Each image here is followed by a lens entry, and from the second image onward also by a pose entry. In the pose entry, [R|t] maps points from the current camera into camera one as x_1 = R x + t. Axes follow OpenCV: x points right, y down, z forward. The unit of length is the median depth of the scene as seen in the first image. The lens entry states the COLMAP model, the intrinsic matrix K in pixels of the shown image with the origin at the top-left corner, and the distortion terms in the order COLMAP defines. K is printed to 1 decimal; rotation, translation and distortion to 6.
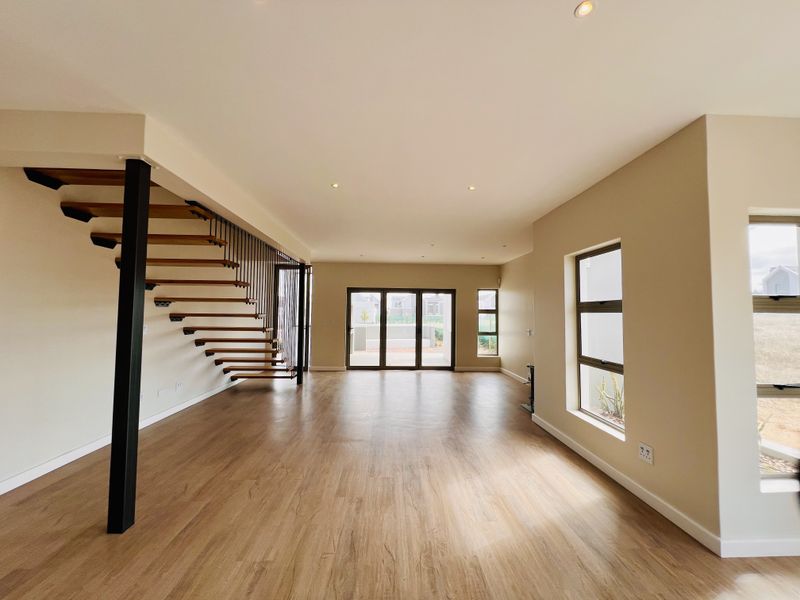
lens RADIAL K [[319.5, 0, 400.8], [0, 319.5, 298.6], [0, 0, 1]] dist [-0.002103, 0.000335]
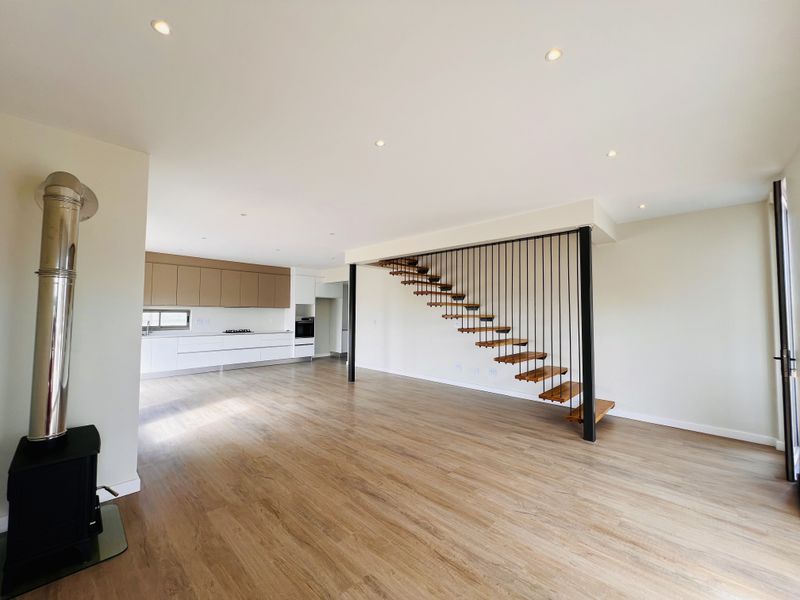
lens RADIAL K [[319.5, 0, 398.4], [0, 319.5, 299.1], [0, 0, 1]] dist [-0.002103, 0.000335]
pose [[-0.724213, -0.047634, -0.687929, 0.717919], [0.015070, 0.996280, -0.084850, 0.130283], [0.689411, -0.071817, -0.720801, 2.610155]]
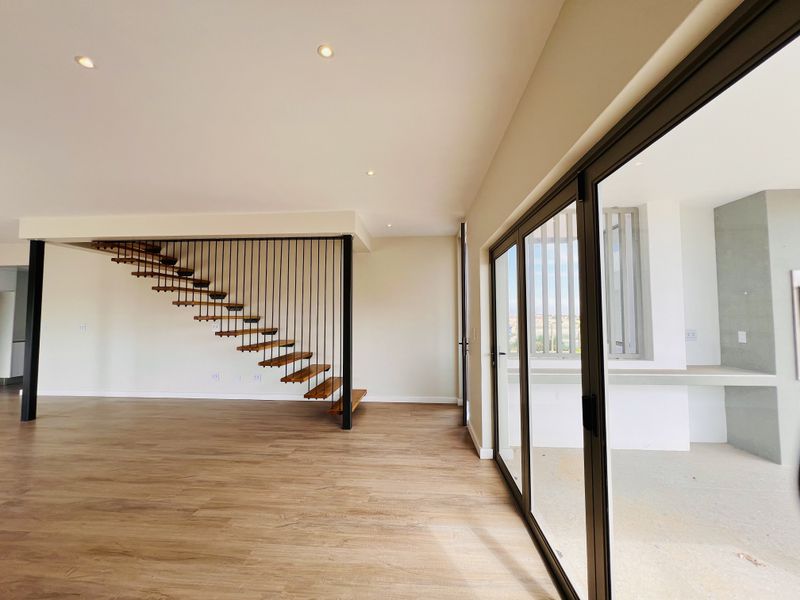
lens RADIAL K [[319.5, 0, 398.7], [0, 319.5, 301.3], [0, 0, 1]] dist [-0.002103, 0.000335]
pose [[-0.115645, -0.053207, -0.991865, 0.661087], [0.043556, 0.997332, -0.058579, 0.128390], [0.992335, -0.049976, -0.113019, 2.590260]]
